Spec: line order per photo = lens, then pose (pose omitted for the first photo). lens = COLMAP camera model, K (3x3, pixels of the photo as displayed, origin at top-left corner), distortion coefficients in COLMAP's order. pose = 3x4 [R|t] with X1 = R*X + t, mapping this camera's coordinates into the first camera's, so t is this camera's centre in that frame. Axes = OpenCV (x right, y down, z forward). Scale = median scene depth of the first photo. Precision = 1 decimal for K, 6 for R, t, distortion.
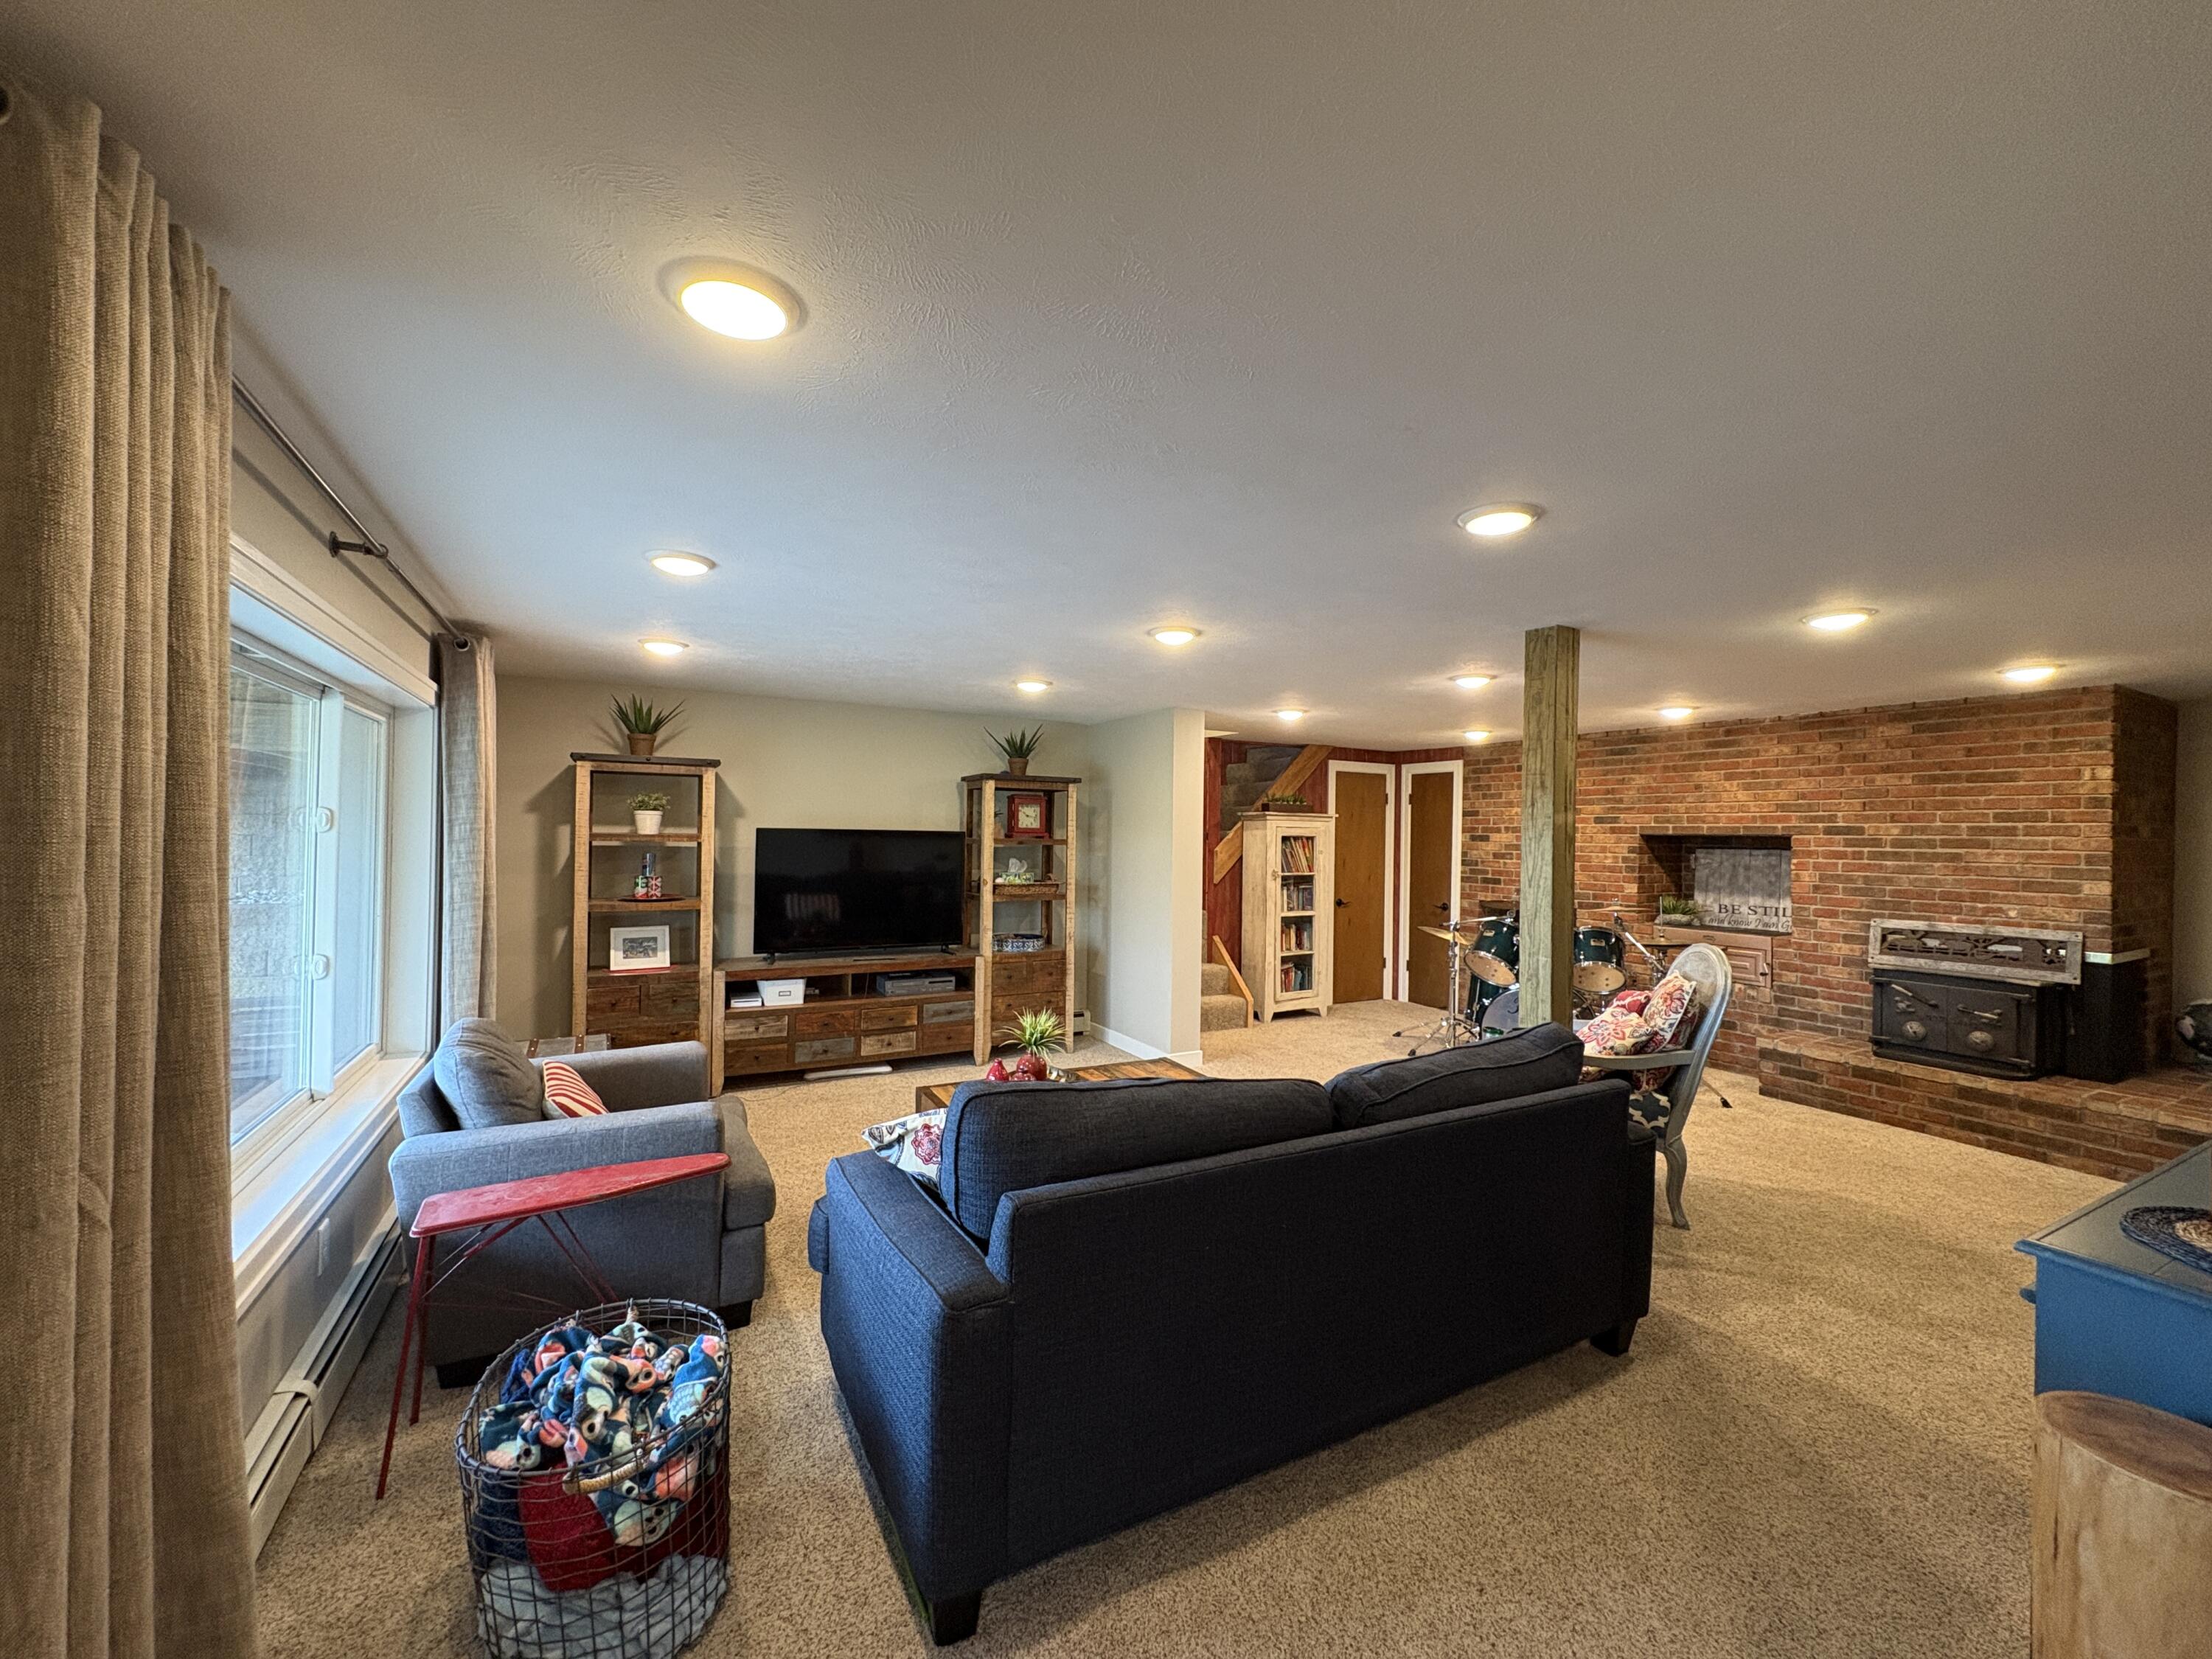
lens RADIAL K [[880.0, 0, 1107.3], [0, 880.0, 831.5], [0, 0, 1]] dist [0.002508, -0.000801]
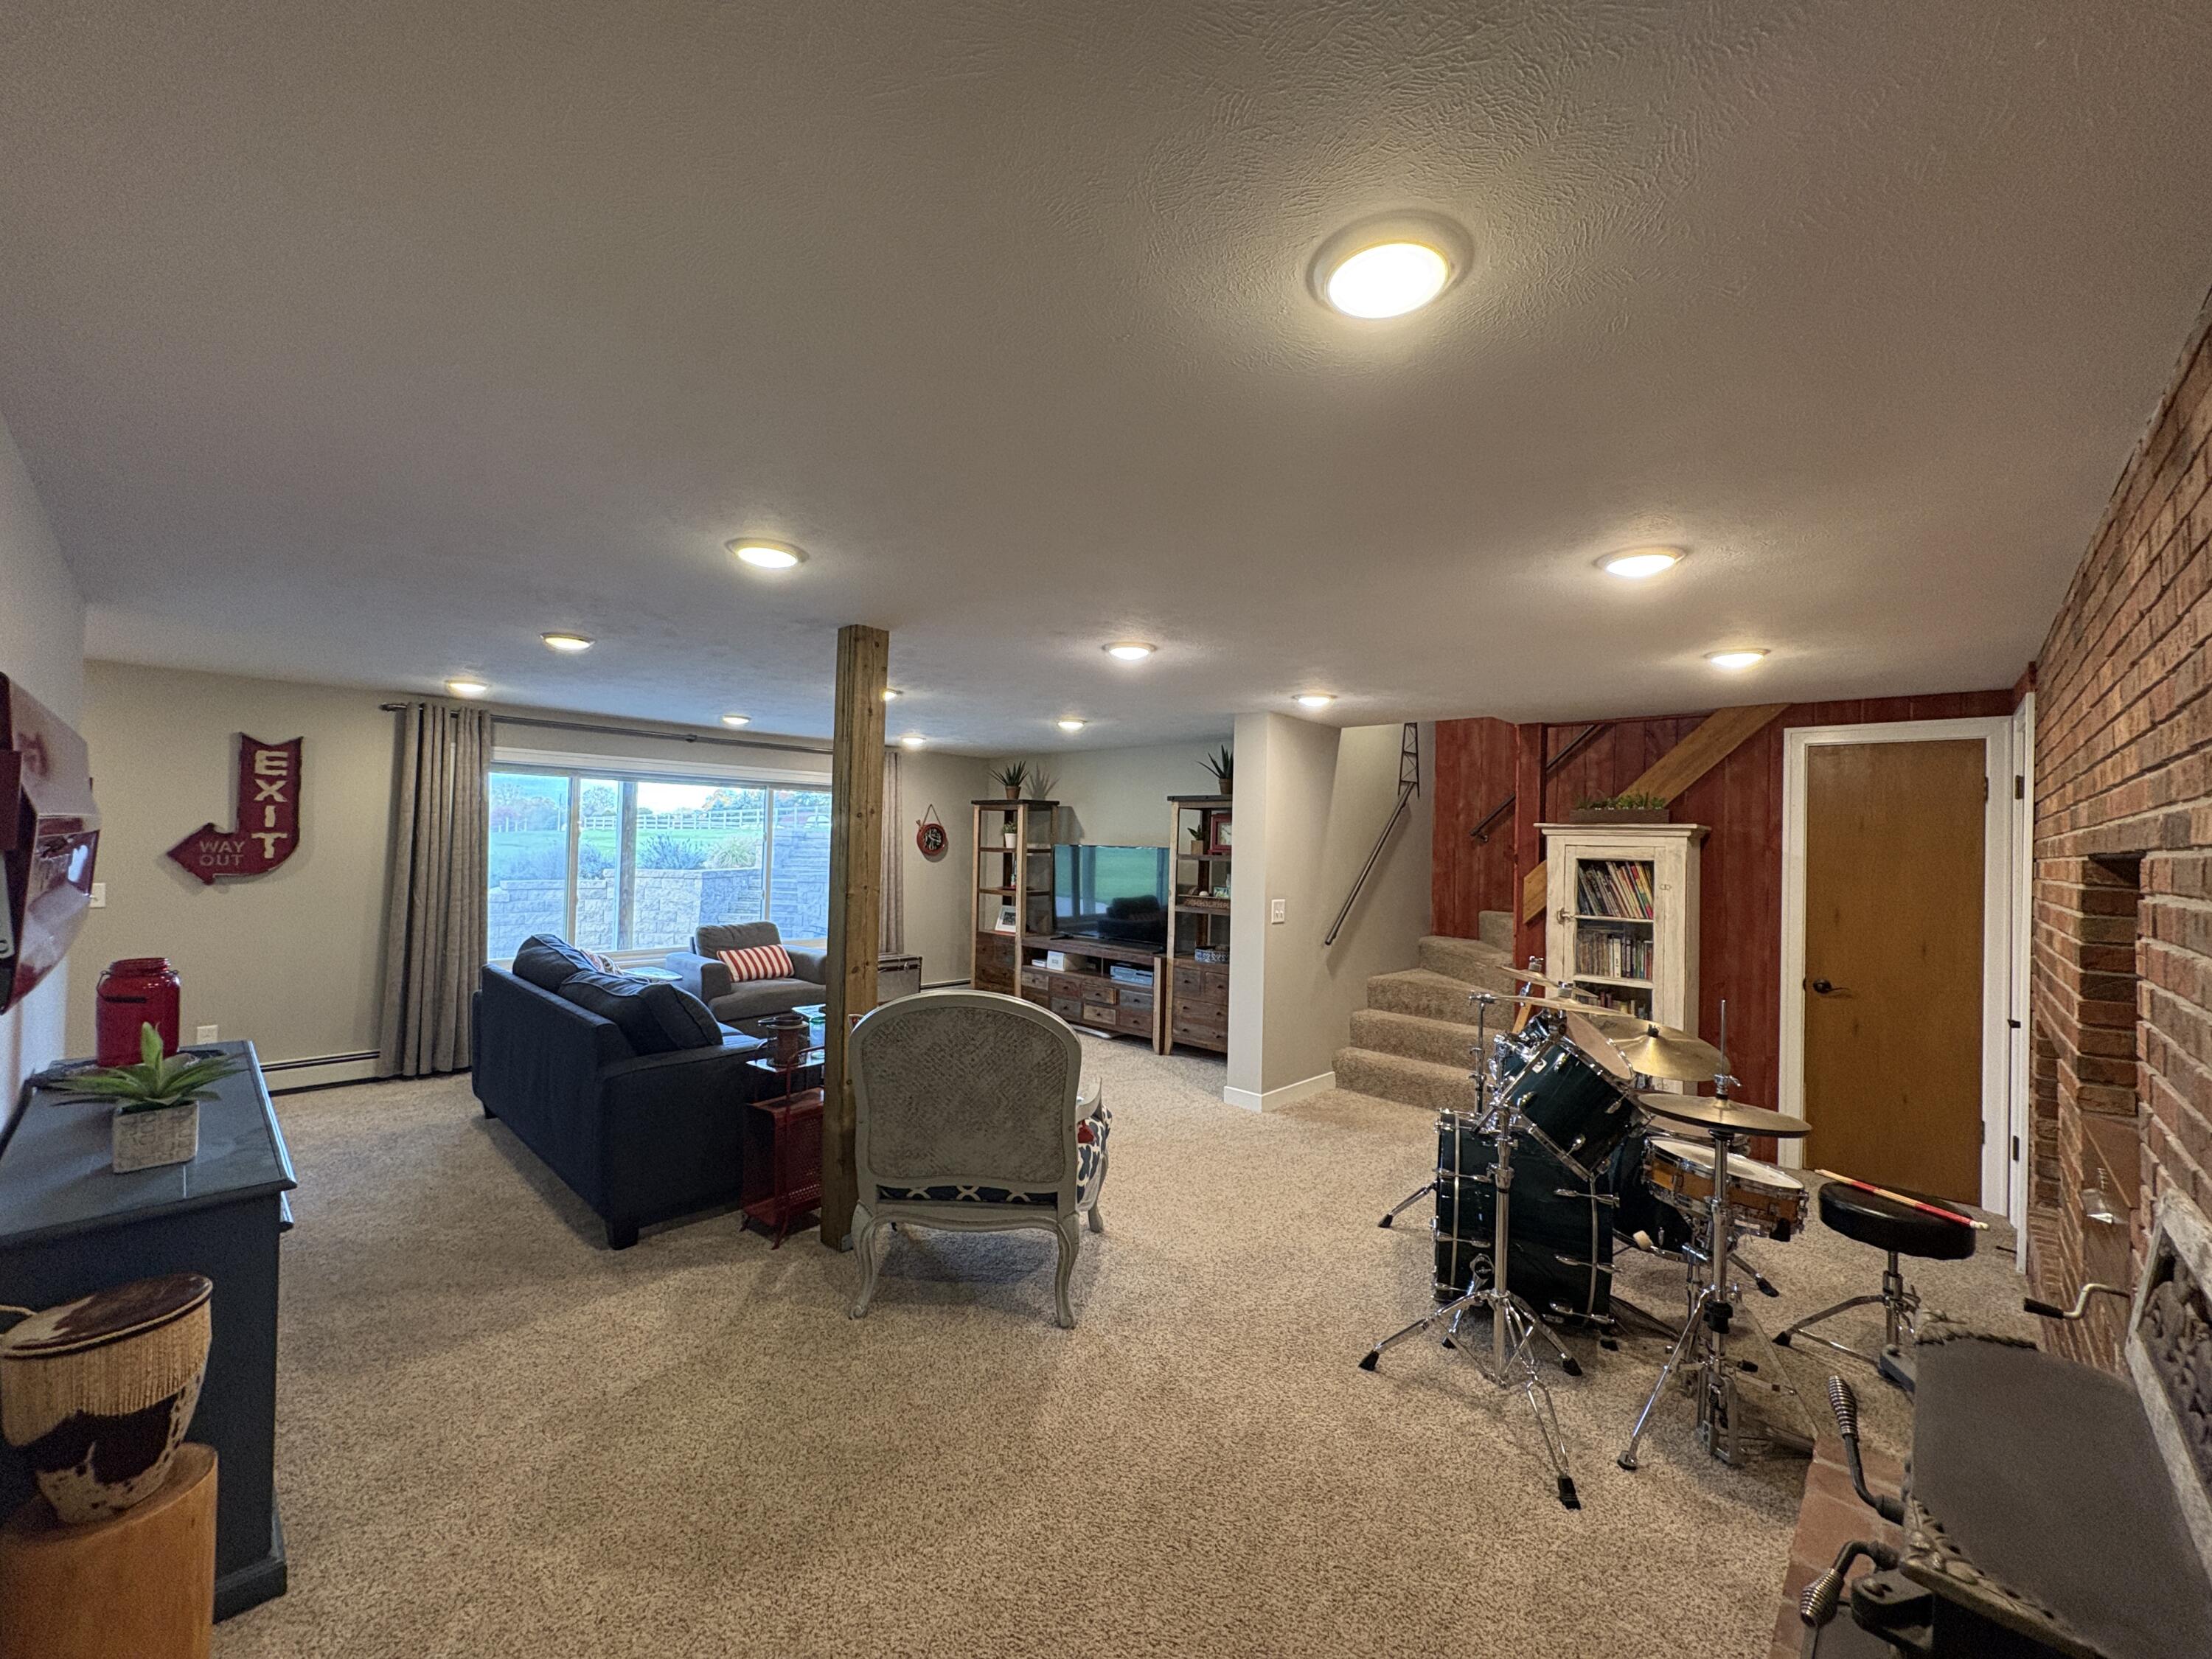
lens RADIAL K [[880.0, 0, 1102.6], [0, 880.0, 829.1], [0, 0, 1]] dist [0.002508, -0.000801]
pose [[0.311322, -0.022553, -0.950037, 0.908362], [-0.018841, 0.999375, -0.029898, 0.011113], [0.950118, 0.027207, 0.310702, 0.570382]]
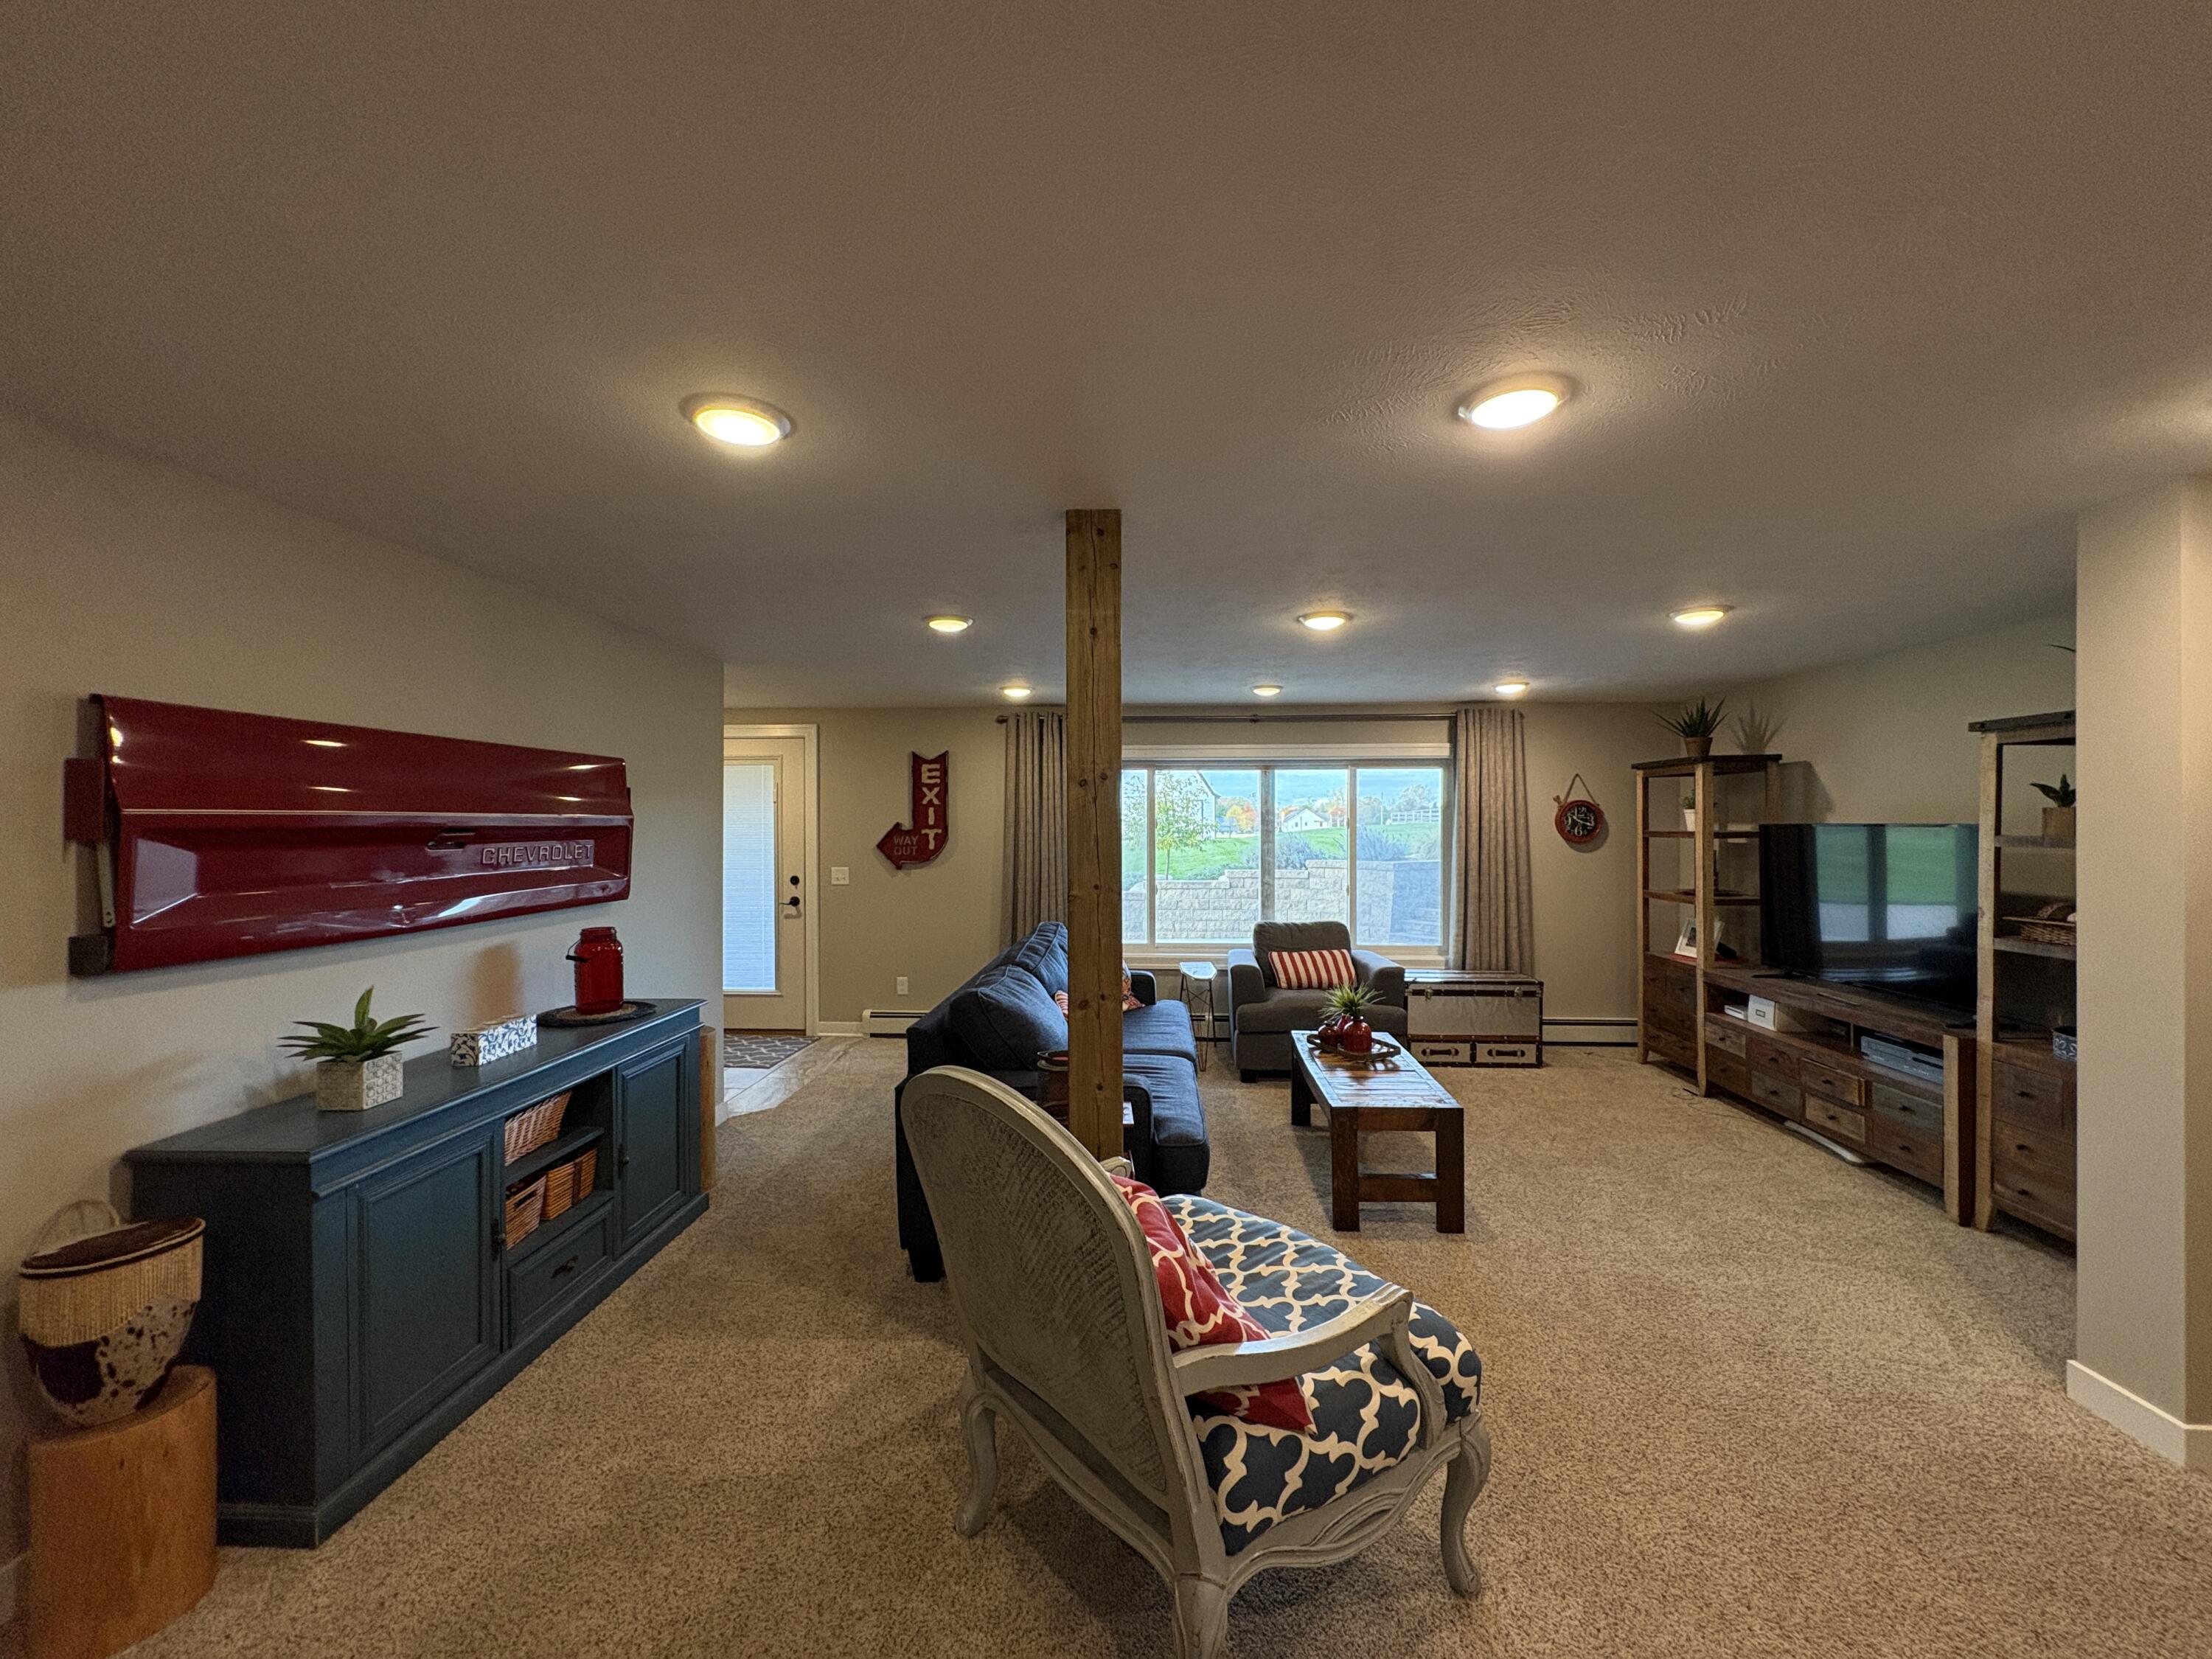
lens RADIAL K [[880.0, 0, 1103.9], [0, 880.0, 828.1], [0, 0, 1]] dist [0.002508, -0.000801]
pose [[-0.518114, -0.011836, -0.855230, 0.650560], [-0.006989, 0.999929, -0.009604, 0.012127], [0.855283, 0.001001, -0.518160, 0.813578]]
